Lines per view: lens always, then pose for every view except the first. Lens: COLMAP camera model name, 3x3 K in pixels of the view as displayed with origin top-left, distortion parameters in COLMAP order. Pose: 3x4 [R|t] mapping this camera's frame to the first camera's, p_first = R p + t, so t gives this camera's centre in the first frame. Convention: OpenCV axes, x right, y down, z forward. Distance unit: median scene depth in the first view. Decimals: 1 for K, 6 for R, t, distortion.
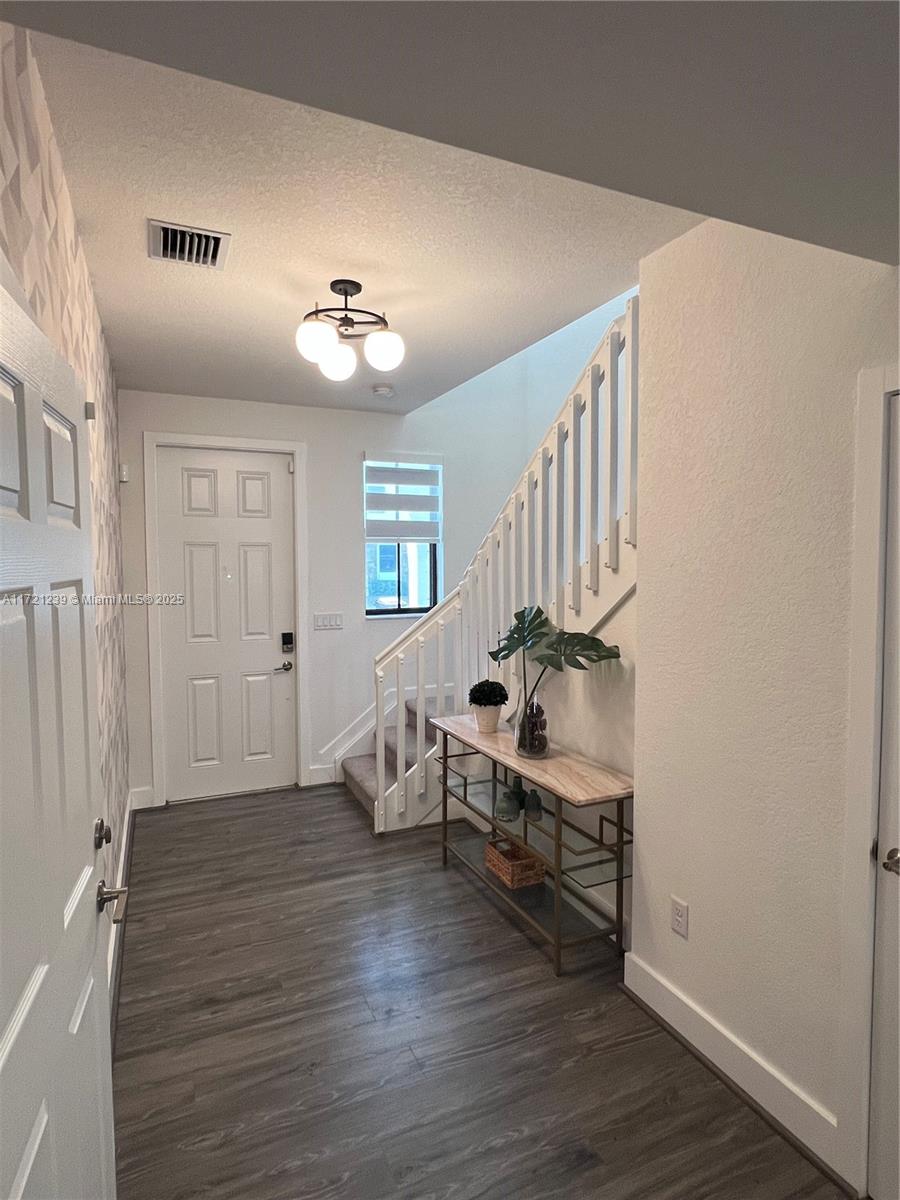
lens RADIAL K [[649.2, 0, 448.3], [0, 649.2, 597.8], [0, 0, 1]] dist [-0.000030, 0.000005]
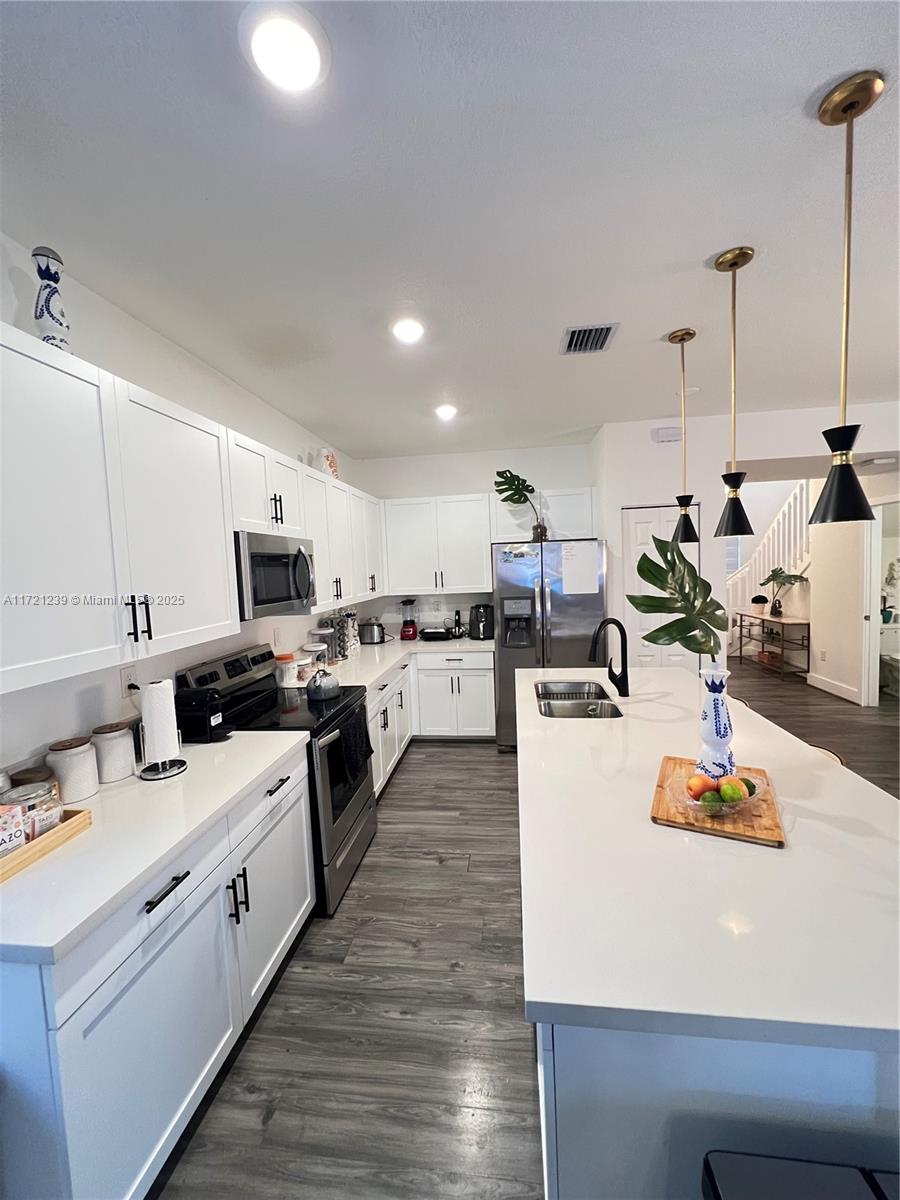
lens RADIAL K [[483.8, 0, 452.8], [0, 483.8, 601.3], [0, 0, 1]] dist [-0.001067, -0.000029]
pose [[0.855292, 0.005059, -0.518121, 0.011913], [0.007624, 0.999721, 0.022347, 0.105612], [0.518090, -0.023063, 0.855015, -1.537928]]
